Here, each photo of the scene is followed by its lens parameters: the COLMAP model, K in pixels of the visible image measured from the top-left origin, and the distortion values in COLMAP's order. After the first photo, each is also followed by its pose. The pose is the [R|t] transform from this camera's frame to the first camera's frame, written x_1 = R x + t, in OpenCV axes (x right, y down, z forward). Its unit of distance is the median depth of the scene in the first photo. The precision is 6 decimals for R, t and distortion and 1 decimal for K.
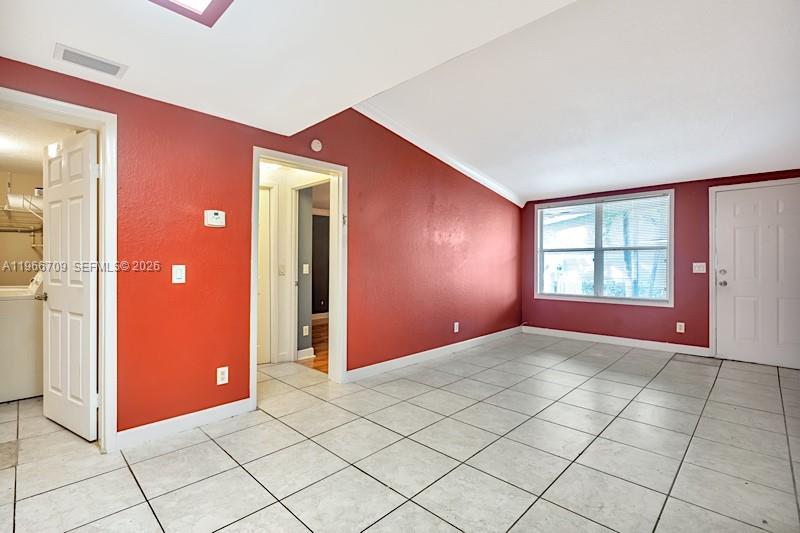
lens RADIAL K [[372.0, 0, 400.8], [0, 372.0, 264.7], [0, 0, 1]] dist [-0.001577, 0.000172]
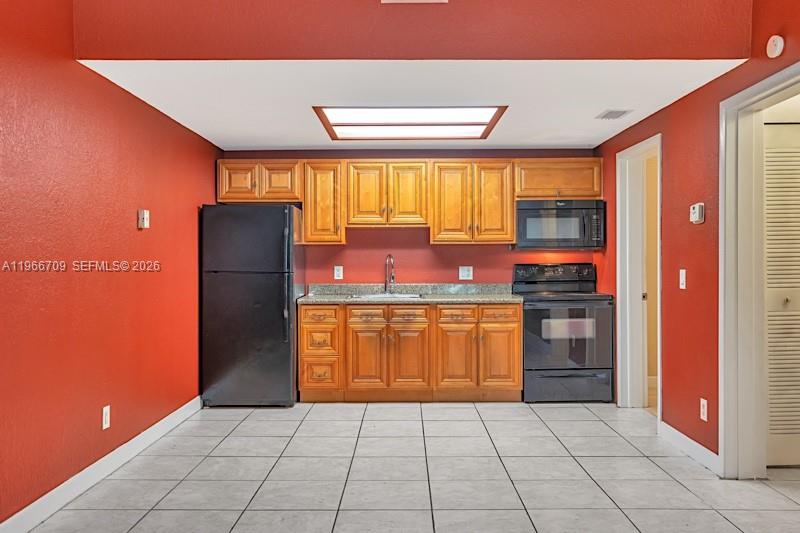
lens RADIAL K [[664.6, 0, 401.4], [0, 664.6, 262.9], [0, 0, 1]] dist [0.008978, -0.006293]
pose [[-0.720803, 0.003796, -0.693130, 1.152458], [-0.000147, 0.999984, 0.005630, -0.027302], [0.693140, 0.004160, -0.720791, 1.869538]]
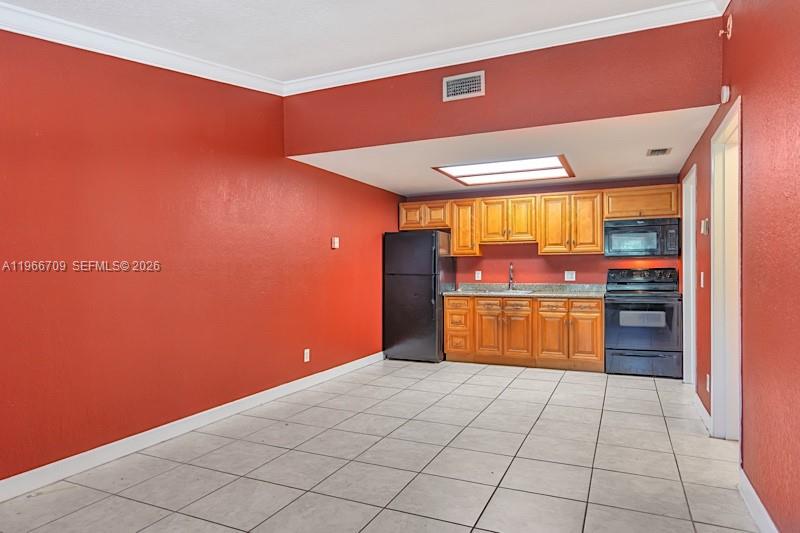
lens RADIAL K [[487.6, 0, 401.3], [0, 487.6, 269.7], [0, 0, 1]] dist [-0.007004, 0.000907]
pose [[-0.942125, 0.004445, -0.335231, 0.869884], [0.003971, 0.999990, 0.002097, -0.014758], [0.335237, 0.000644, -0.942134, 2.321072]]
